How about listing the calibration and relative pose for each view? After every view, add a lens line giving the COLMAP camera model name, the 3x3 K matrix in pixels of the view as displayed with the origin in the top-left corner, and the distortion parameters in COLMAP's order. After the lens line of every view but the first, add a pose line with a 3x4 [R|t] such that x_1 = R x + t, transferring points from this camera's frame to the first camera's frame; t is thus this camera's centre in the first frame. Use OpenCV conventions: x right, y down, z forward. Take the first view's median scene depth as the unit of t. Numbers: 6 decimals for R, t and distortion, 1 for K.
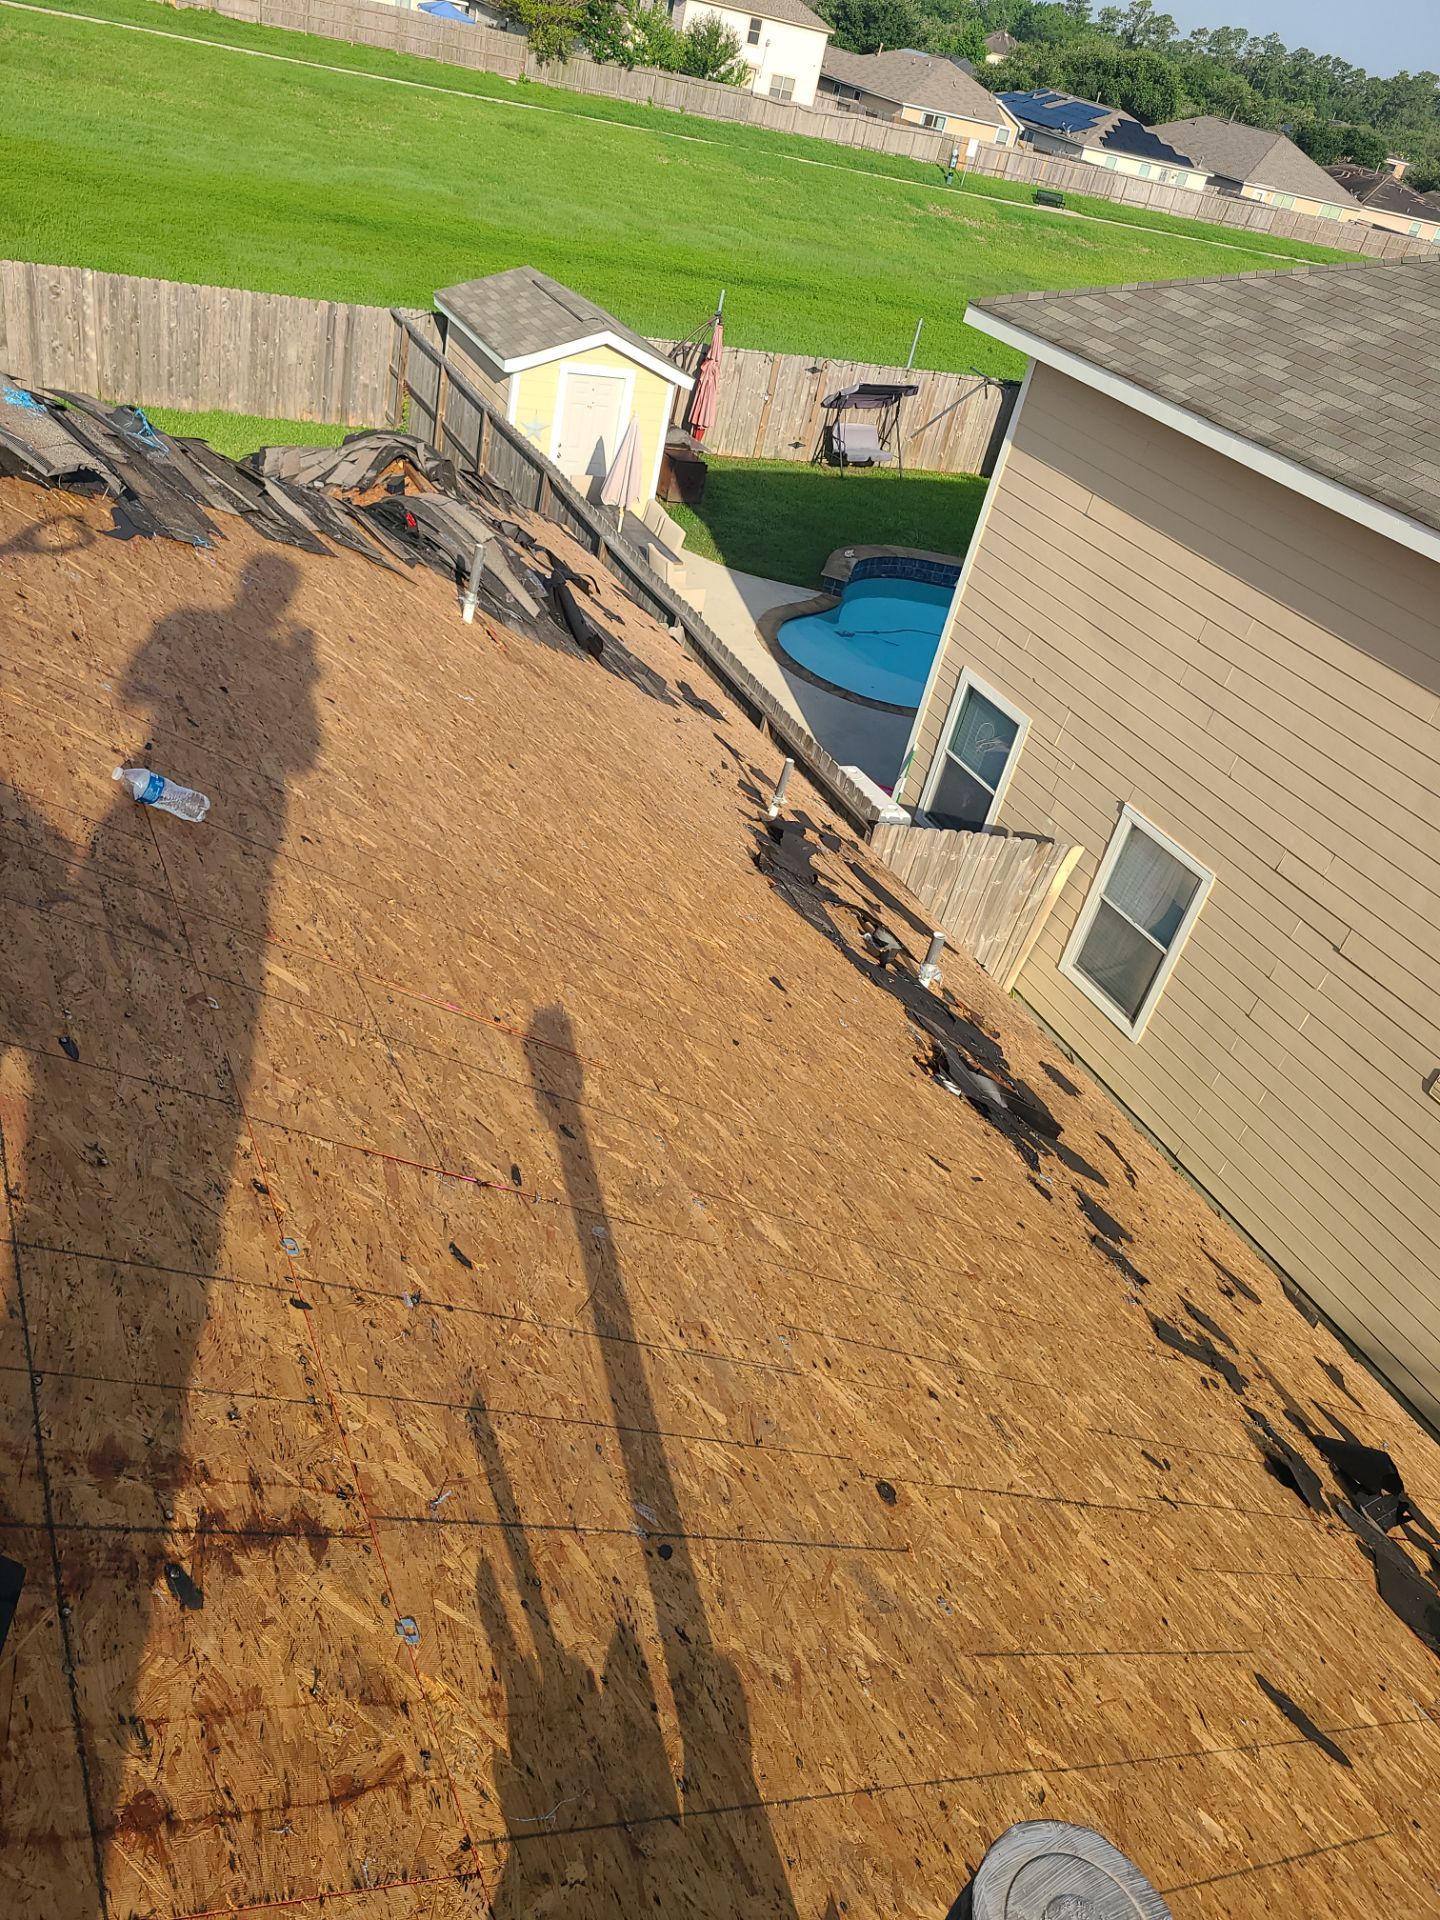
lens RADIAL K [[1423.6, 0, 720.0], [0, 1423.6, 960.0], [0, 0, 1]] dist [0.049911, -0.031355]
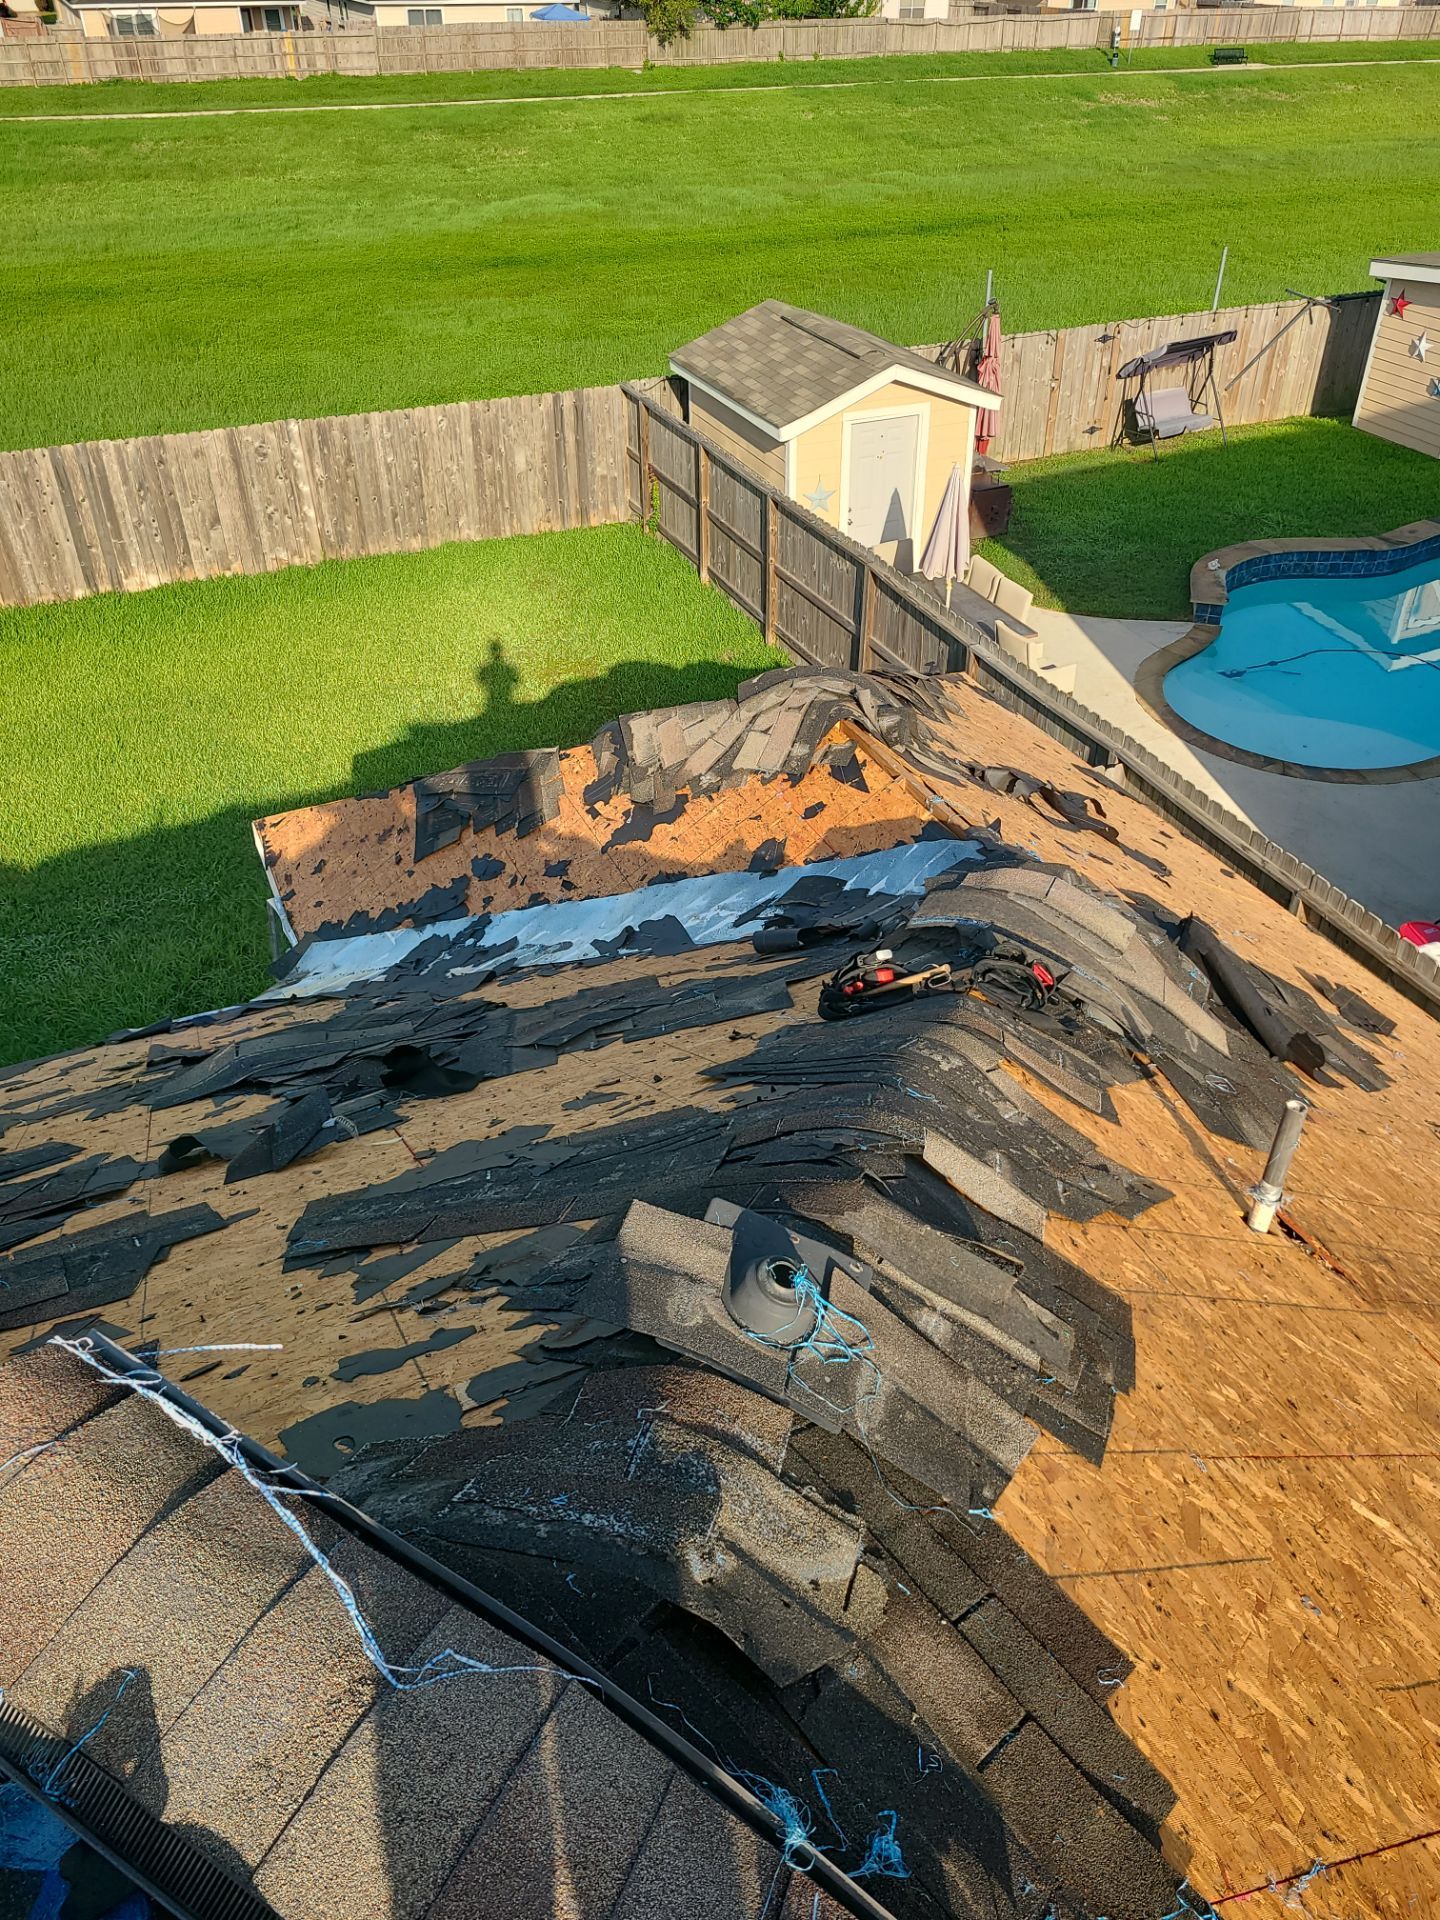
lens RADIAL K [[1398.1, 0, 733.5], [0, 1398.1, 943.8], [0, 0, 1]] dist [0.047535, -0.033482]
pose [[0.978597, -0.149482, -0.141430, -0.092168], [0.153726, 0.987921, 0.019510, -0.126164], [0.136806, -0.040834, 0.989756, 0.160390]]
